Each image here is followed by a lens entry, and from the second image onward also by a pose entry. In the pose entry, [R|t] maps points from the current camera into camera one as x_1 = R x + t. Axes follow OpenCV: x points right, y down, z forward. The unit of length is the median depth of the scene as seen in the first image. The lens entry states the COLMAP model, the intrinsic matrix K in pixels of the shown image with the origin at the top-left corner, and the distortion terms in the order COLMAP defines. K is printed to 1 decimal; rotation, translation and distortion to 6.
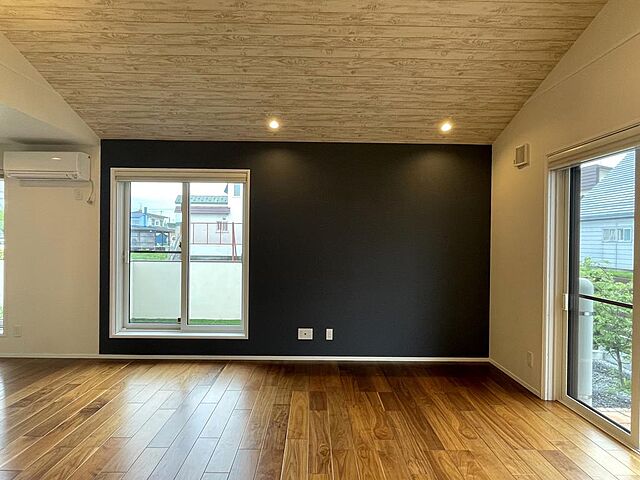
lens RADIAL K [[366.8, 0, 320.0], [0, 366.8, 240.0], [0, 0, 1]] dist [-0.028314, 0.002327]
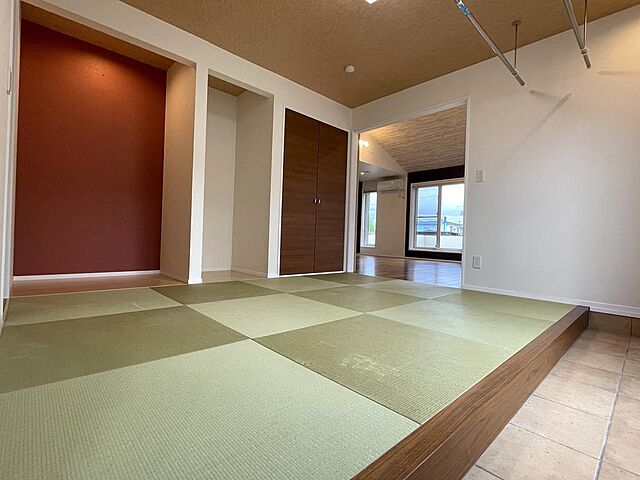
lens RADIAL K [[300.6, 0, 320.0], [0, 300.6, 240.0], [0, 0, 1]] dist [-0.000191, -0.000273]
pose [[0.662228, 0.021203, -0.749002, 0.604212], [-0.035903, 0.999349, -0.003454, 0.233386], [0.748441, 0.029179, 0.662559, -0.888134]]
